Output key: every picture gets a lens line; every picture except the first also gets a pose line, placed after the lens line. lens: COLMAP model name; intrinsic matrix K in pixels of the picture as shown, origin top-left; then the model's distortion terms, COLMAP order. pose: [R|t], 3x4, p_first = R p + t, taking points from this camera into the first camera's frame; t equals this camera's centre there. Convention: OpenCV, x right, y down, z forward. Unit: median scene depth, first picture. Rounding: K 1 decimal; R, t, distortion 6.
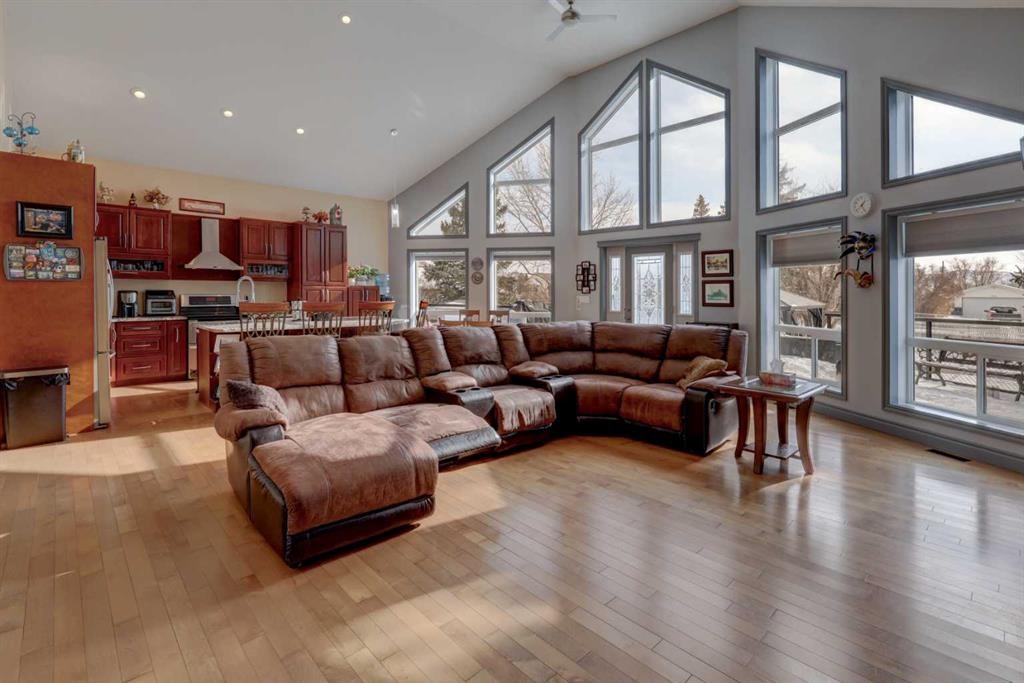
lens RADIAL K [[480.9, 0, 533.6], [0, 480.9, 304.6], [0, 0, 1]] dist [0.001309, -0.000701]
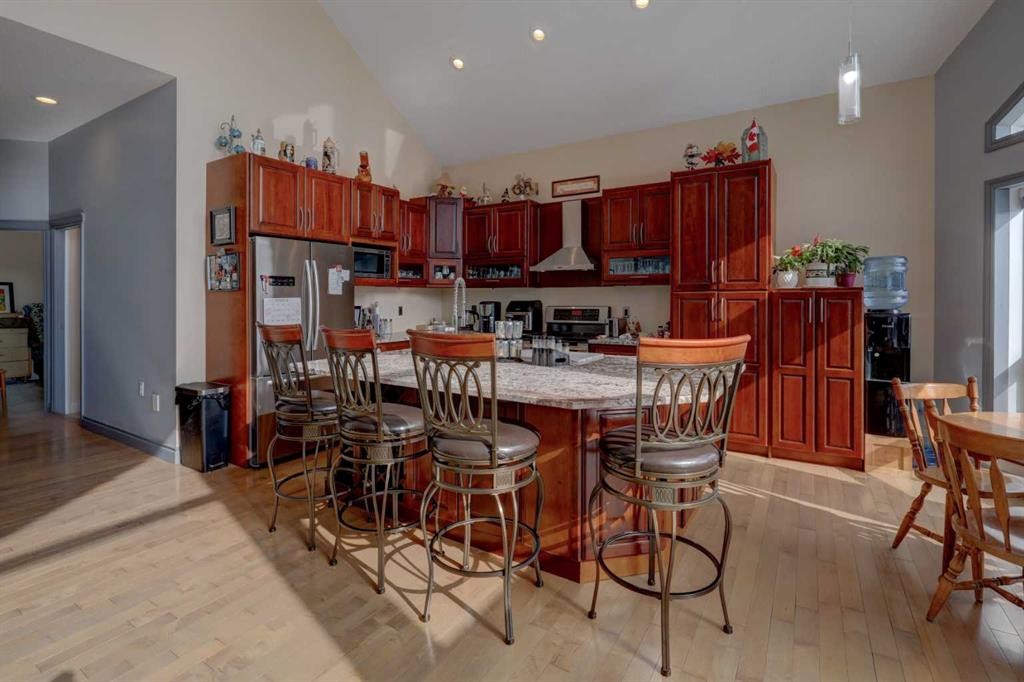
lens RADIAL K [[480.9, 0, 509.7], [0, 480.9, 302.6], [0, 0, 1]] dist [0.001309, -0.000701]
pose [[0.222519, -0.000591, -0.974928, 0.006001], [-0.023266, 0.999712, -0.005916, -0.020368], [0.974651, 0.023999, 0.222441, 0.768639]]
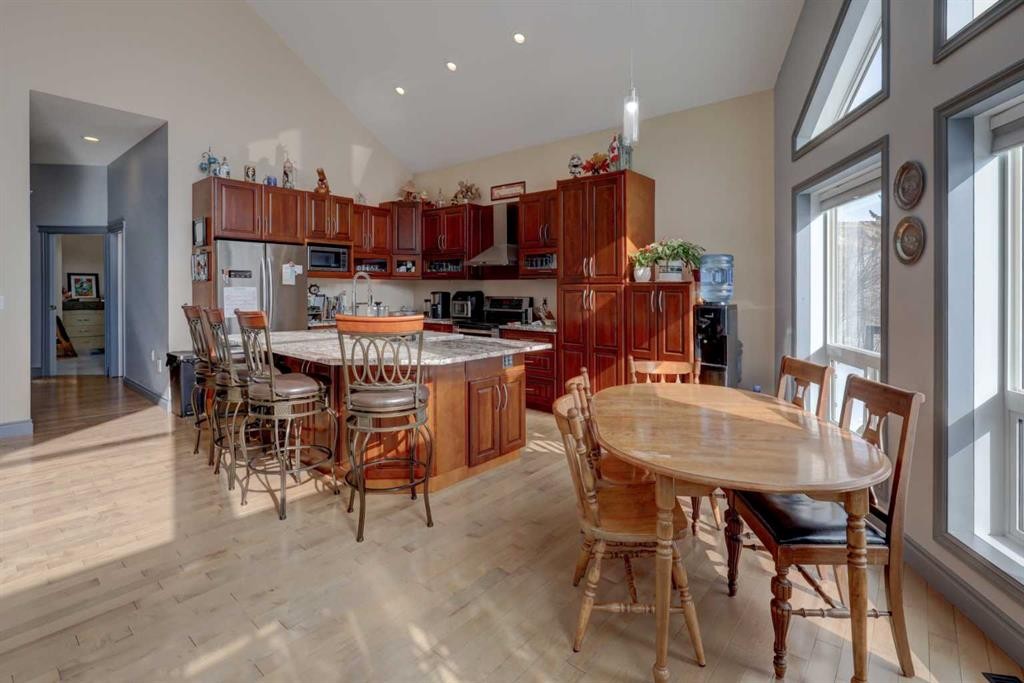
lens RADIAL K [[480.9, 0, 503.0], [0, 480.9, 295.3], [0, 0, 1]] dist [0.001309, -0.000701]
pose [[0.073126, 0.003894, -0.997315, 0.148098], [-0.033661, 0.999432, 0.001434, -0.024853], [0.996755, 0.033465, 0.073215, 0.968740]]
